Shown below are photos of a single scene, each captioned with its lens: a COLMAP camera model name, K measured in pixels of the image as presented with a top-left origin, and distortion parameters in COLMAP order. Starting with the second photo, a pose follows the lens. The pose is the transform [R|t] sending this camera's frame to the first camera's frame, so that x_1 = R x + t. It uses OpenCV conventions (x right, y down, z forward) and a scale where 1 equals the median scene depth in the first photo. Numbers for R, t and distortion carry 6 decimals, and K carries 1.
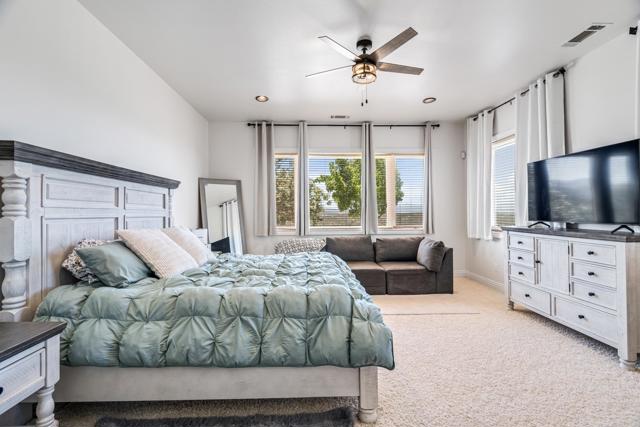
lens RADIAL K [[292.6, 0, 316.9], [0, 292.6, 214.3], [0, 0, 1]] dist [0.000321, 0.001004]
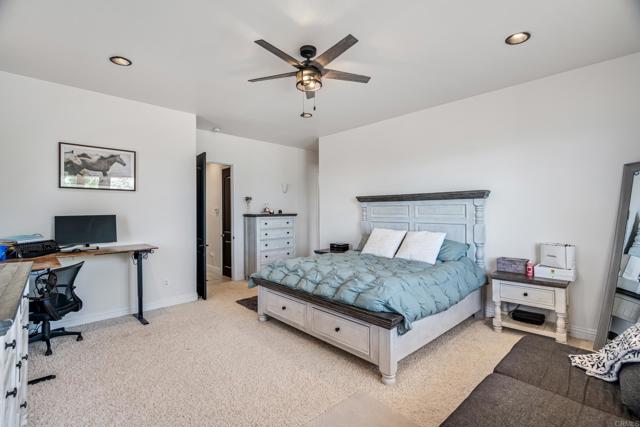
lens RADIAL K [[293.9, 0, 317.8], [0, 293.9, 210.9], [0, 0, 1]] dist [0.001536, 0.000622]
pose [[-0.754342, 0.005395, -0.656459, 0.457690], [0.003674, 0.999985, 0.003997, -0.035389], [0.656471, 0.000603, -0.754351, 1.028118]]
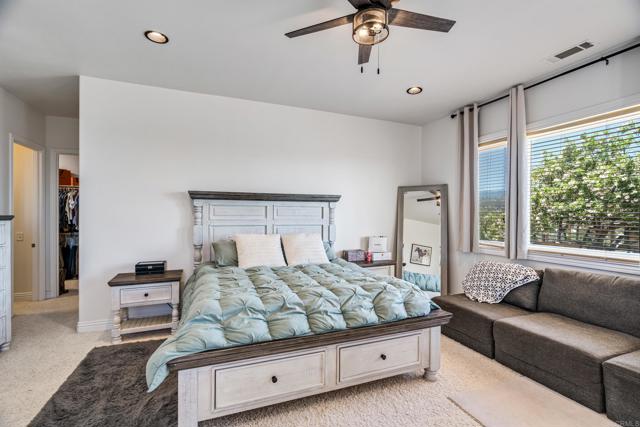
lens RADIAL K [[292.6, 0, 316.9], [0, 292.6, 214.3], [0, 0, 1]] dist [0.000321, 0.001004]
pose [[0.341712, 0.002161, -0.939802, 0.451361], [-0.007776, 0.999970, -0.000528, -0.025723], [0.939773, 0.007489, 0.341718, 0.378740]]
